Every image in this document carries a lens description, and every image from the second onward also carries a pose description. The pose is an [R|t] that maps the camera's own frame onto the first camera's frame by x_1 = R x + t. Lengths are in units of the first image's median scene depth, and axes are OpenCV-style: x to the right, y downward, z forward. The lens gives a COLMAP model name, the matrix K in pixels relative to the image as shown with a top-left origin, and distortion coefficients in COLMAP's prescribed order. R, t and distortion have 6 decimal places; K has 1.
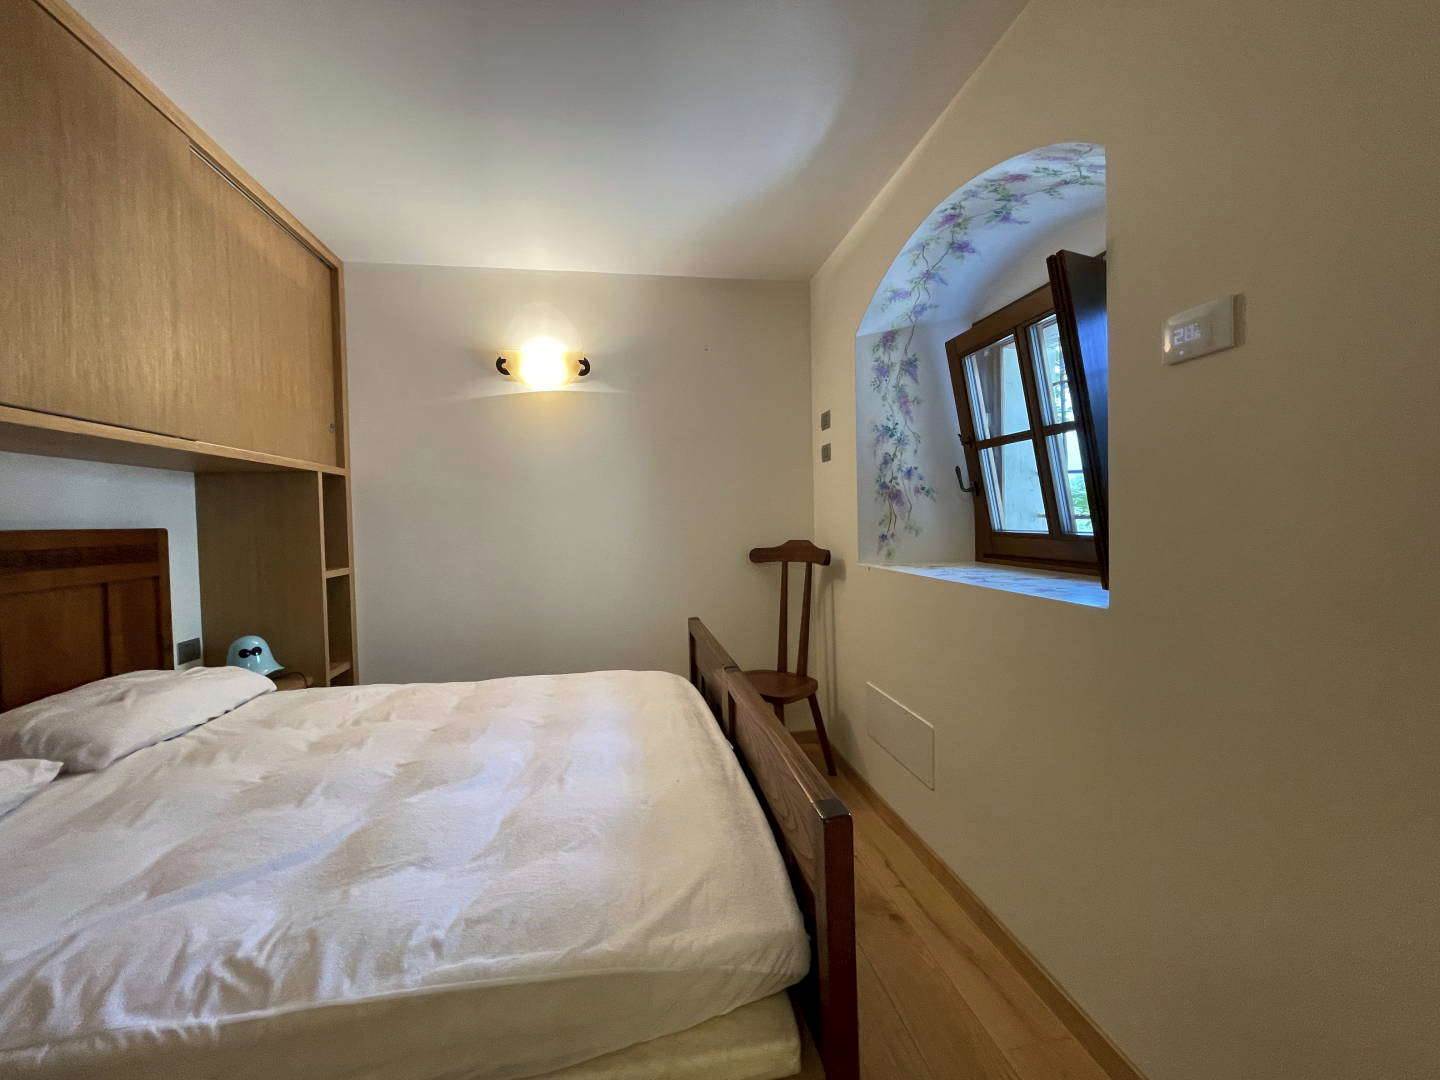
lens RADIAL K [[582.7, 0, 719.2], [0, 582.7, 533.2], [0, 0, 1]] dist [-0.003901, 0.000267]
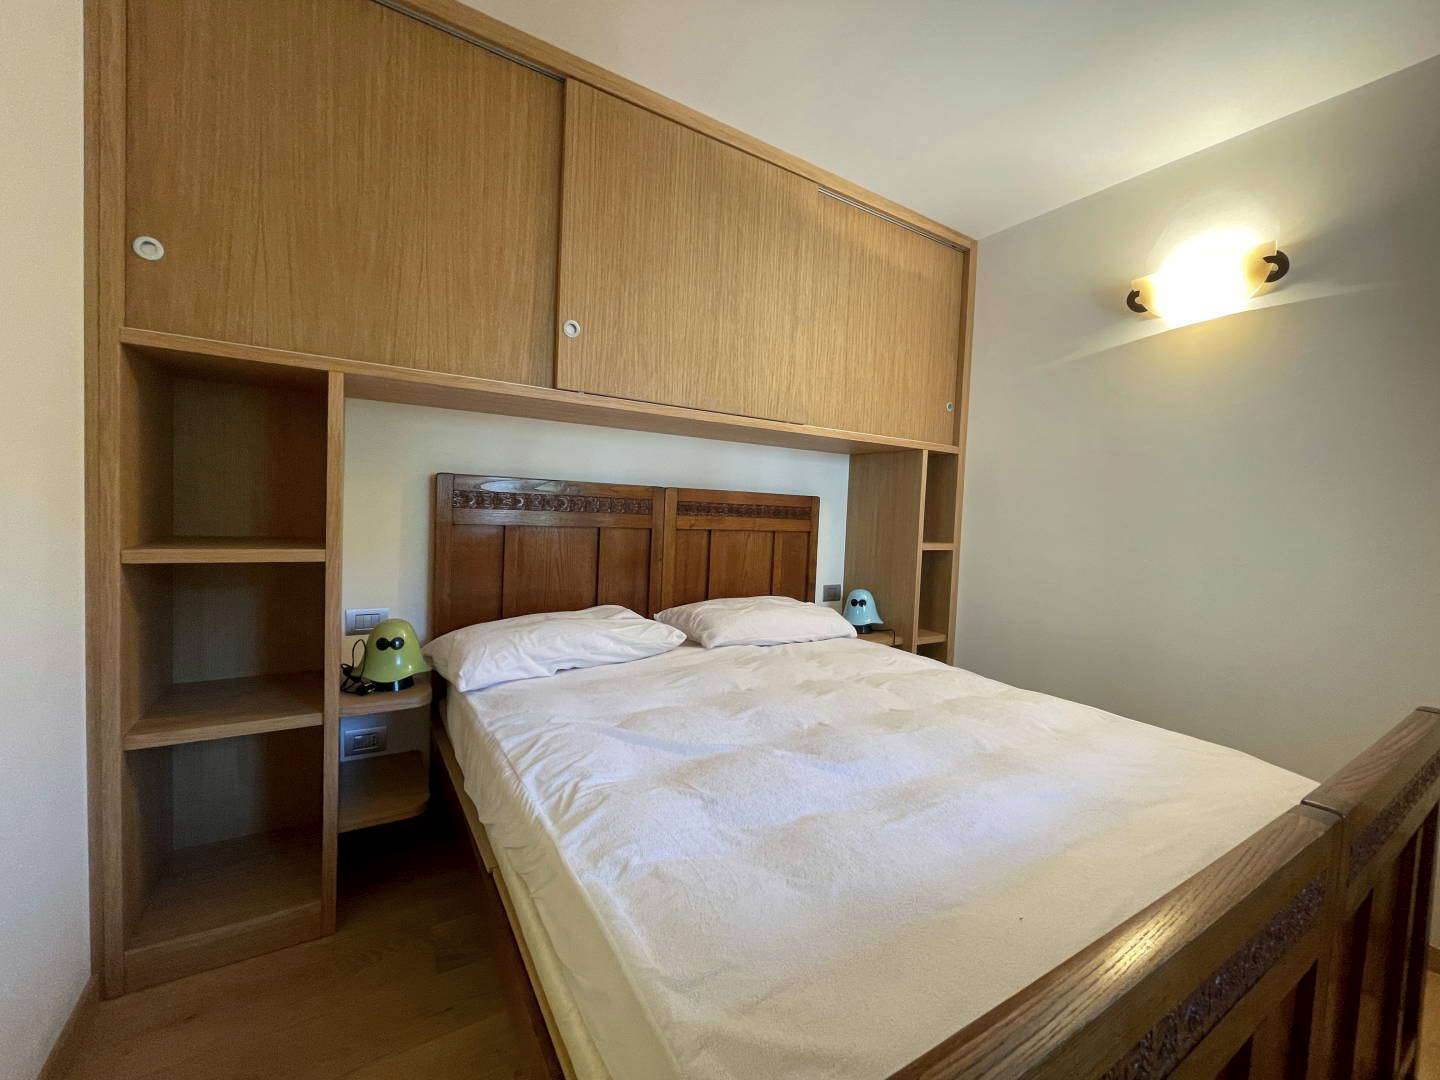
lens RADIAL K [[582.7, 0, 720.2], [0, 582.7, 532.4], [0, 0, 1]] dist [-0.003901, 0.000267]
pose [[0.380791, 0.078786, -0.921299, 0.288074], [-0.074578, 0.995734, 0.054327, 0.027362], [0.921649, 0.048021, 0.385042, 0.433186]]
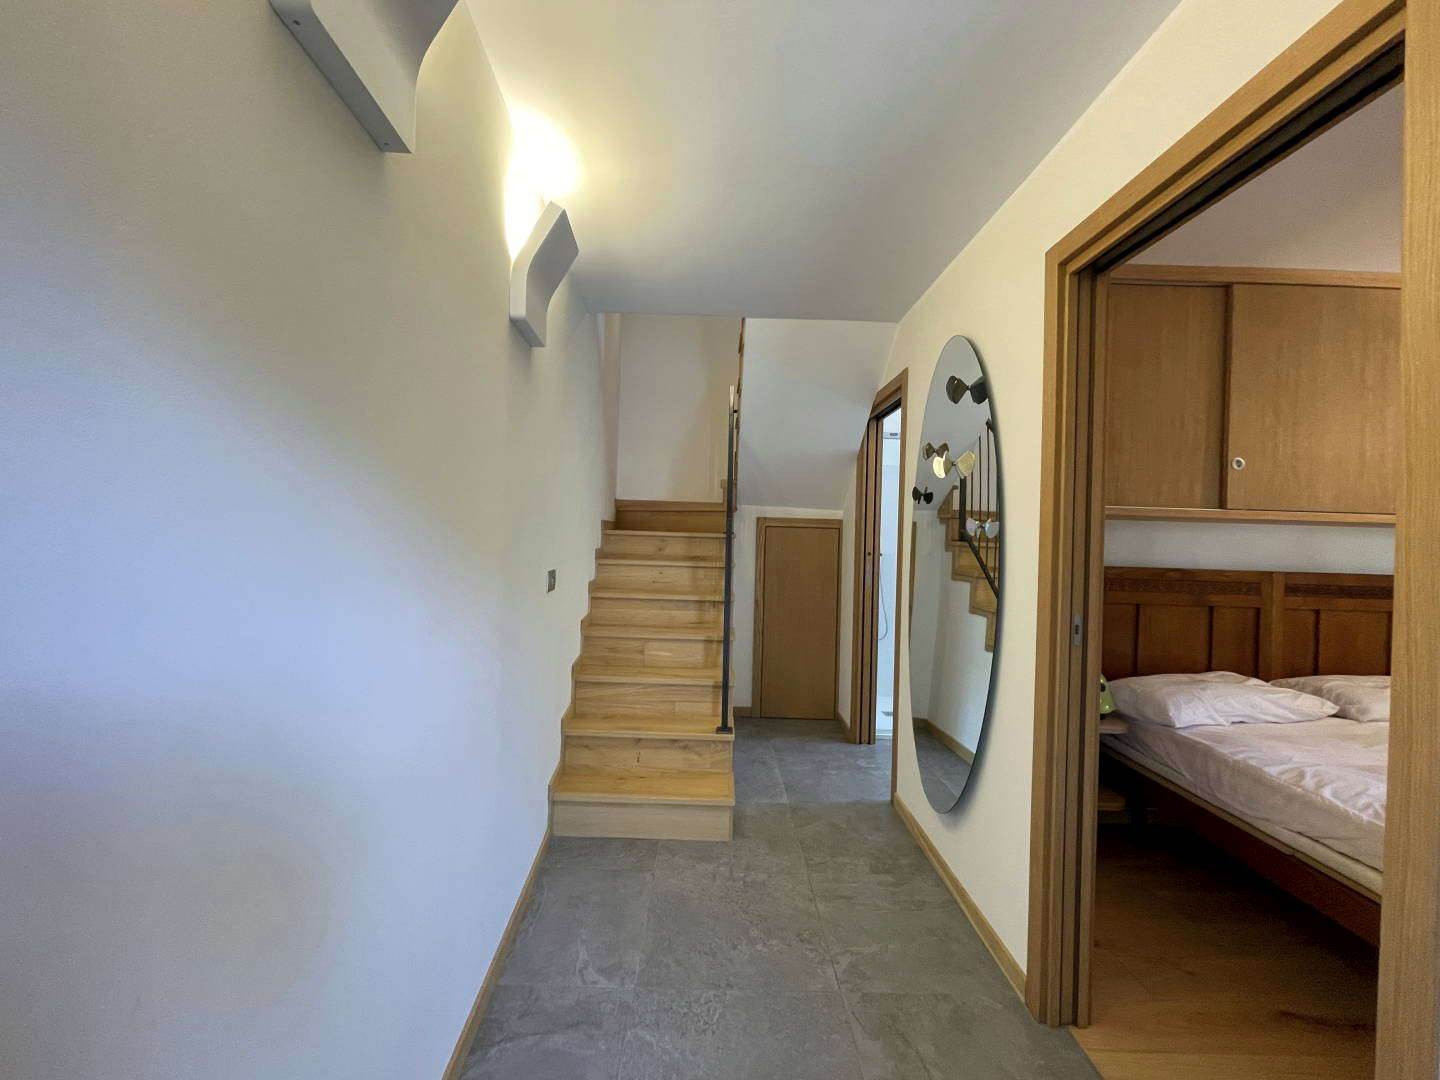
lens RADIAL K [[582.7, 0, 715.0], [0, 582.7, 529.6], [0, 0, 1]] dist [-0.003901, 0.000267]
pose [[-0.168998, 0.012538, -0.985537, 0.878105], [-0.052947, 0.998360, 0.021780, -0.083504], [0.984193, 0.055862, -0.168057, -0.579042]]
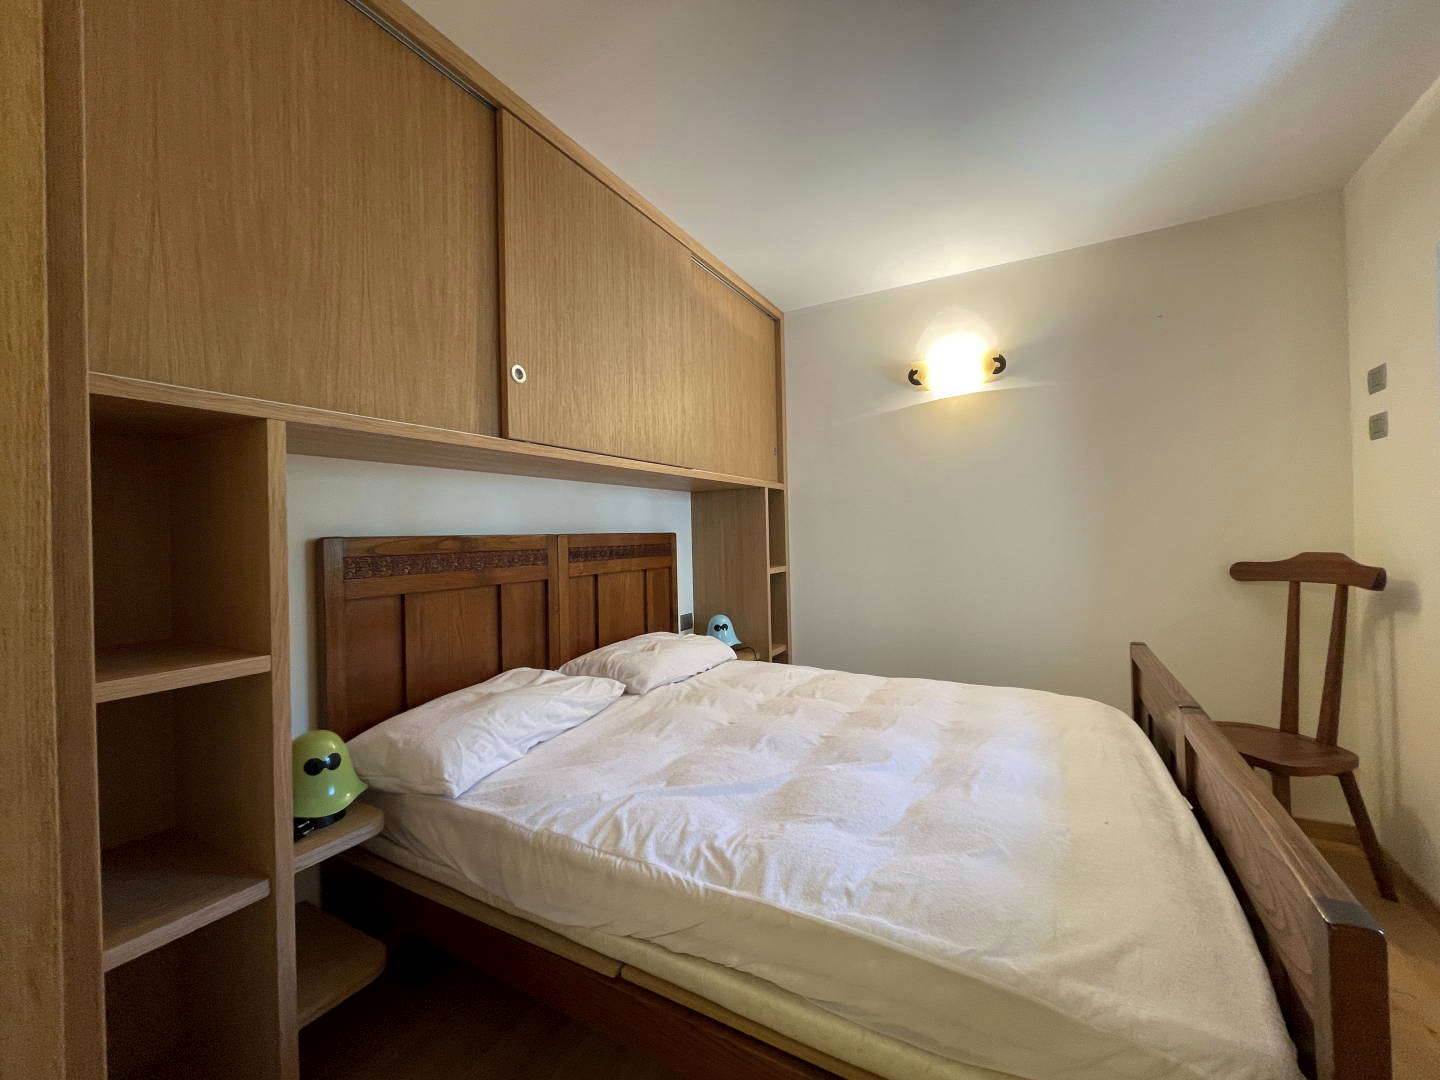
lens RADIAL K [[582.7, 0, 719.5], [0, 582.7, 532.4], [0, 0, 1]] dist [-0.003901, 0.000267]
pose [[0.777705, 0.002474, -0.628625, 0.021135], [-0.010783, 0.999898, -0.009405, 0.004687], [0.628537, 0.014093, 0.777652, -0.038704]]
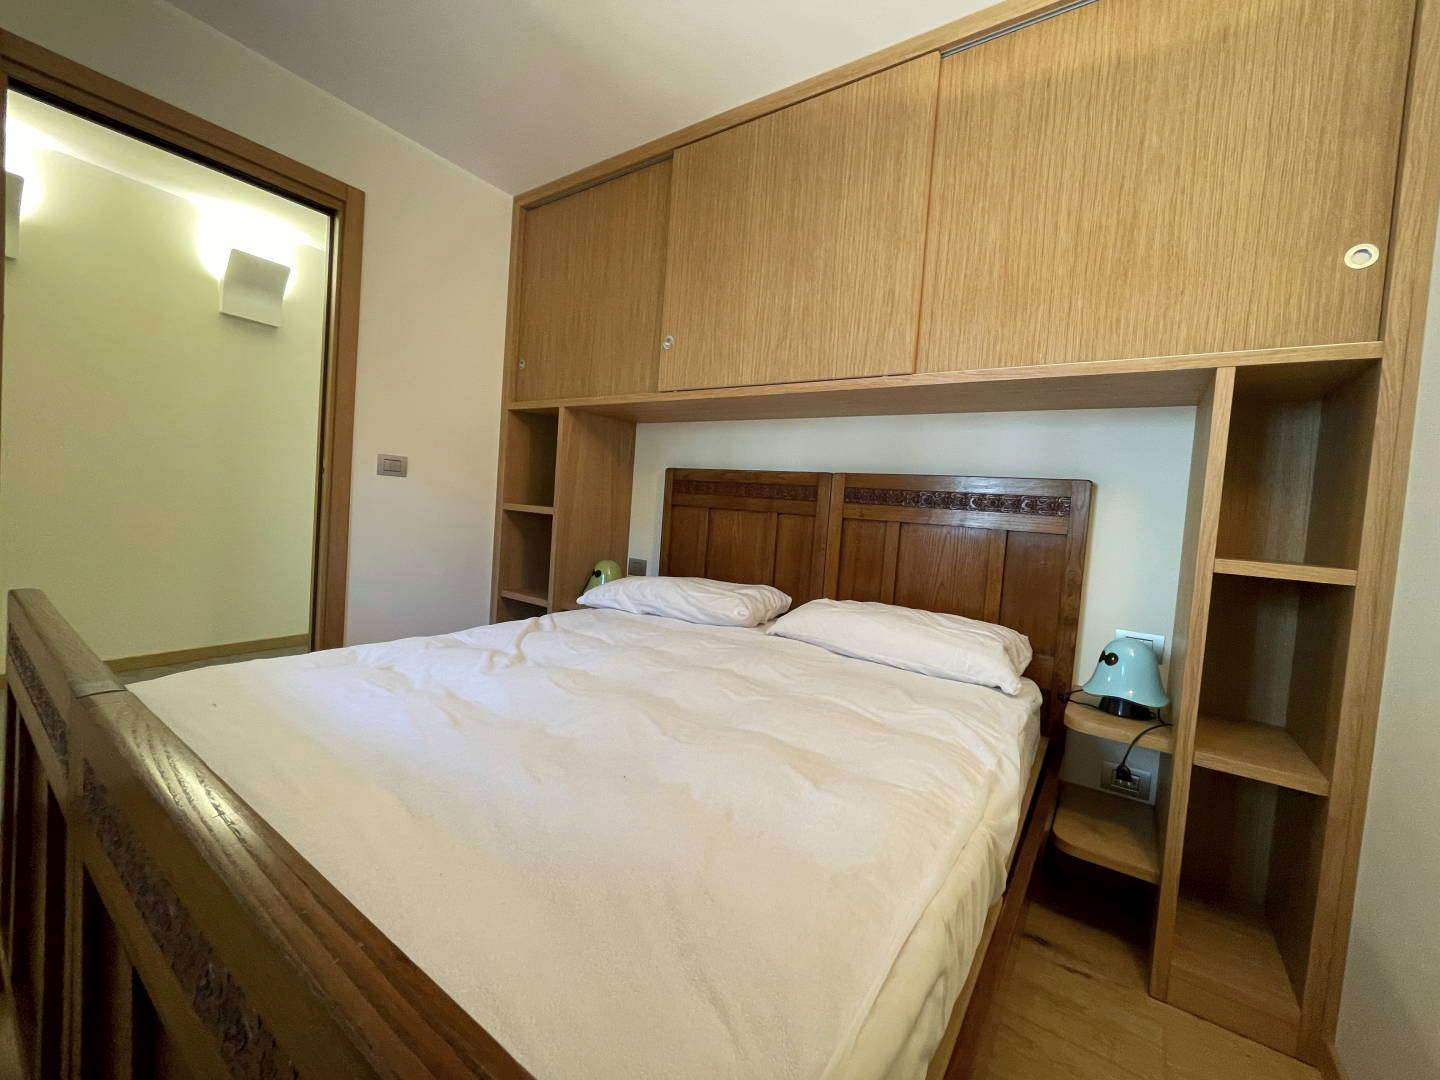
lens RADIAL K [[582.7, 0, 721.8], [0, 582.7, 532.2], [0, 0, 1]] dist [-0.003901, 0.000267]
pose [[-0.702932, 0.000240, -0.711257, 0.005570], [-0.074083, 0.994536, 0.073552, 0.067695], [0.707388, 0.104394, -0.699074, 1.840823]]
